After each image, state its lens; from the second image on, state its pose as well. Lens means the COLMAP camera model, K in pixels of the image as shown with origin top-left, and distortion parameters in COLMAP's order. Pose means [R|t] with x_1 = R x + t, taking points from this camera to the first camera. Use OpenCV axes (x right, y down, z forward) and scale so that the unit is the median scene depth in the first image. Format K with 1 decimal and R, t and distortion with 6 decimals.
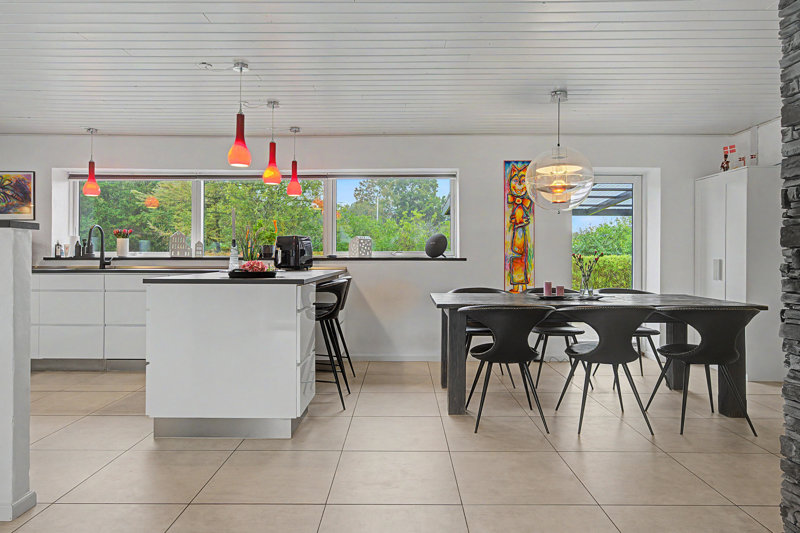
lens RADIAL K [[492.6, 0, 407.4], [0, 492.6, 252.4], [0, 0, 1]] dist [-0.021238, -0.000182]
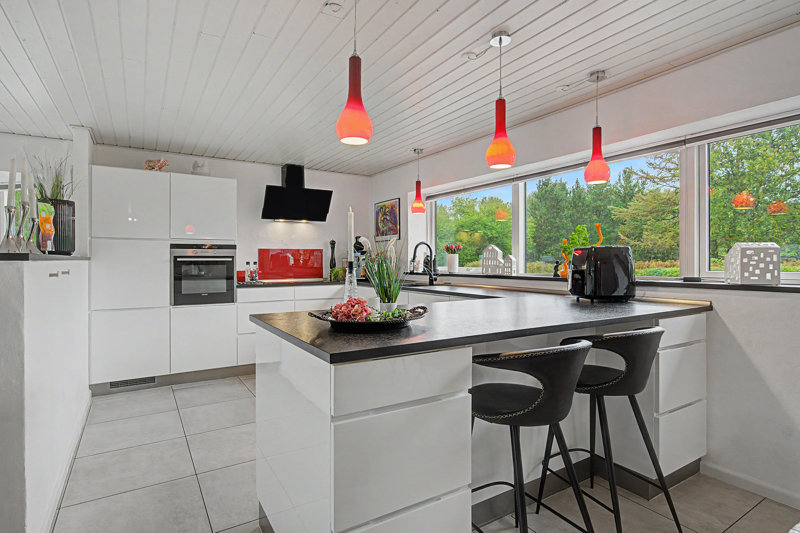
lens RADIAL K [[421.2, 0, 403.8], [0, 421.2, 264.2], [0, 0, 1]] dist [-0.003715, 0.002039]
pose [[0.533045, 0.003910, -0.846078, 0.089777], [0.005926, 0.999948, 0.008355, -0.016347], [0.846066, -0.009467, 0.532994, 0.475549]]
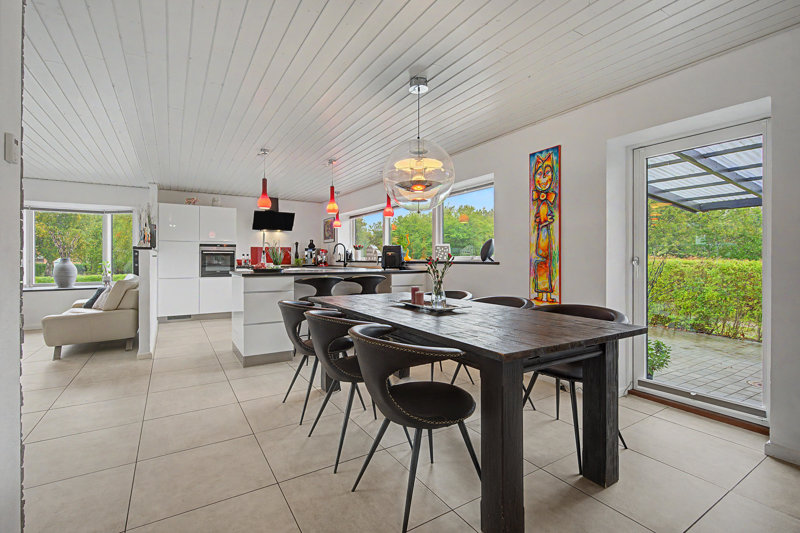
lens RADIAL K [[363.8, 0, 401.1], [0, 363.8, 259.2], [0, 0, 1]] dist [0.005673, -0.000086]
pose [[0.531568, -0.001709, -0.847014, 0.637277], [0.004432, 0.999990, 0.000763, 0.004708], [0.847004, -0.004160, 0.531570, 0.445594]]
